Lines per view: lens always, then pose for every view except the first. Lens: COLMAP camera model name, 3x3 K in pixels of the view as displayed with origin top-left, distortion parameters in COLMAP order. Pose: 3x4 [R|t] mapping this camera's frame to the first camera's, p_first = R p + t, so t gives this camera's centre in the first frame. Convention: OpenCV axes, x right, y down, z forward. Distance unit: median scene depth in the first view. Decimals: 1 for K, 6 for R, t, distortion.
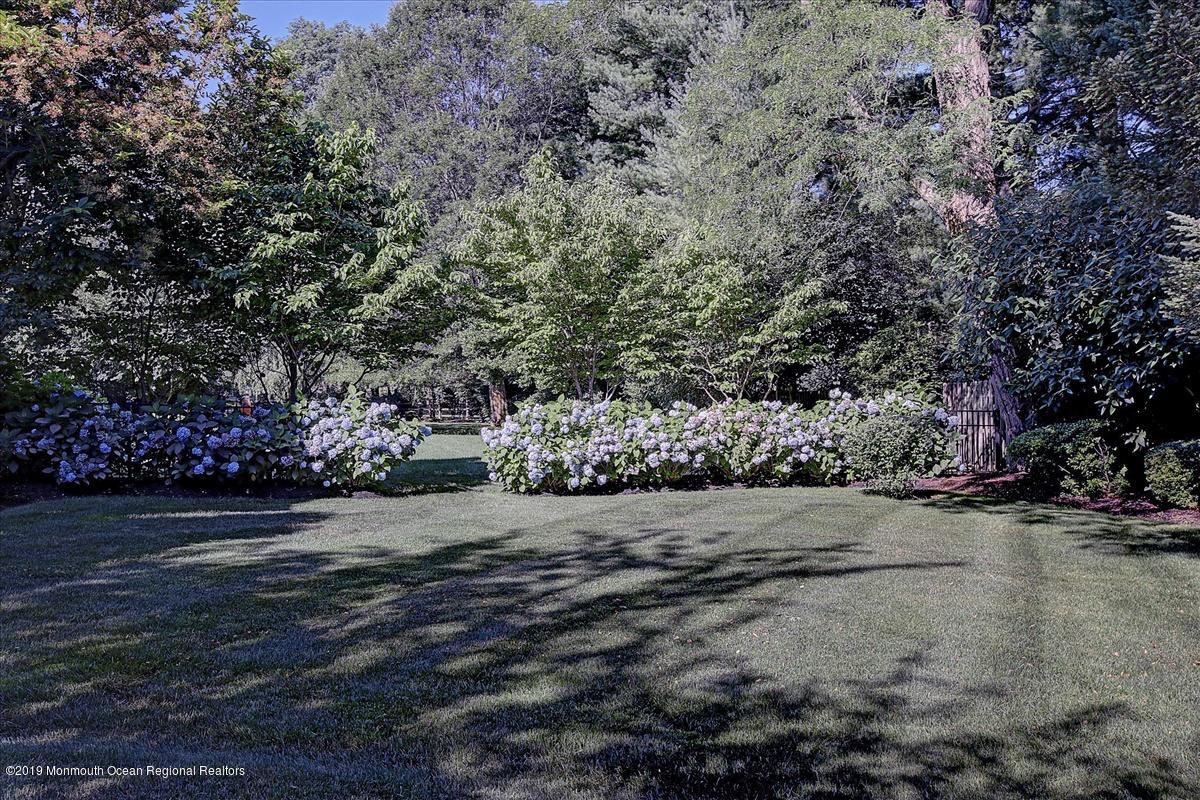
lens RADIAL K [[1210.4, 0, 599.0], [0, 1210.4, 401.0], [0, 0, 1]] dist [-0.003700, 0.000000]
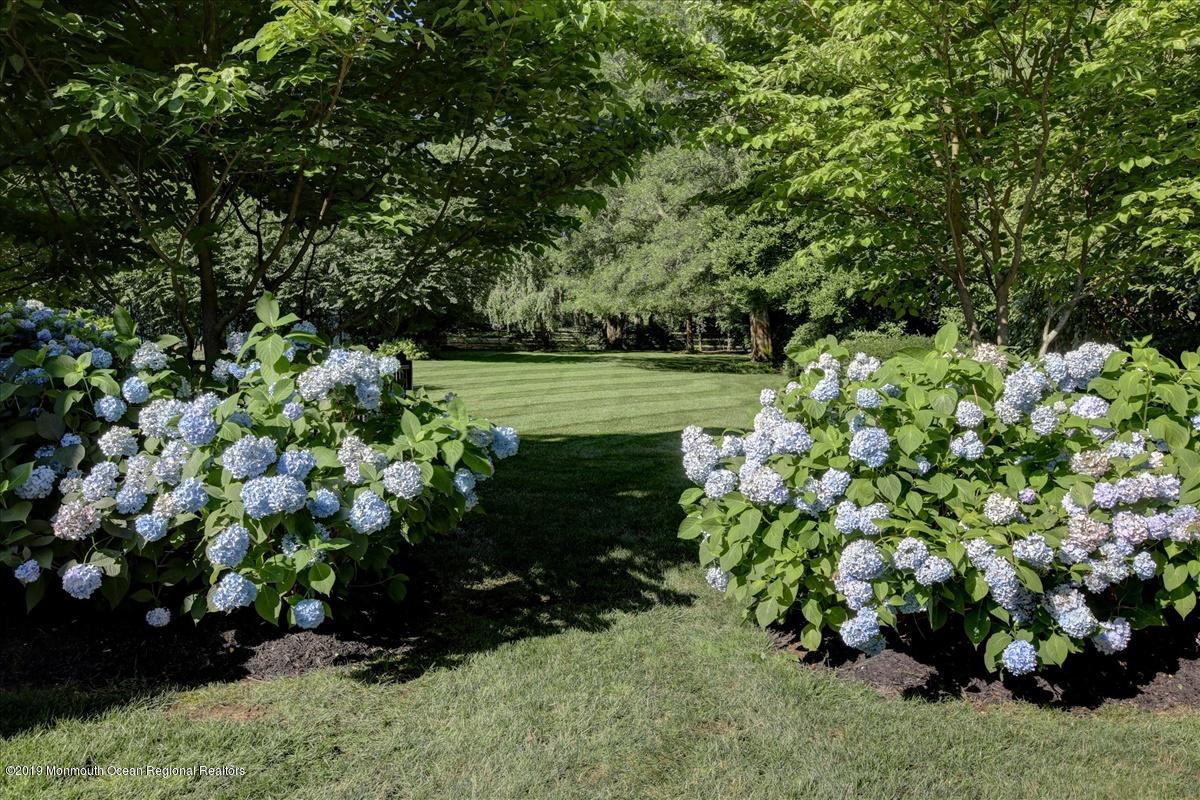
lens RADIAL K [[1027.4, 0, 596.5], [0, 1027.4, 399.7], [0, 0, 1]] dist [0.017370, 0.009015]
pose [[0.970259, 0.018916, -0.241330, -0.054989], [-0.002487, 0.997669, 0.068198, -0.003828], [0.242058, -0.065570, 0.968044, 0.749553]]
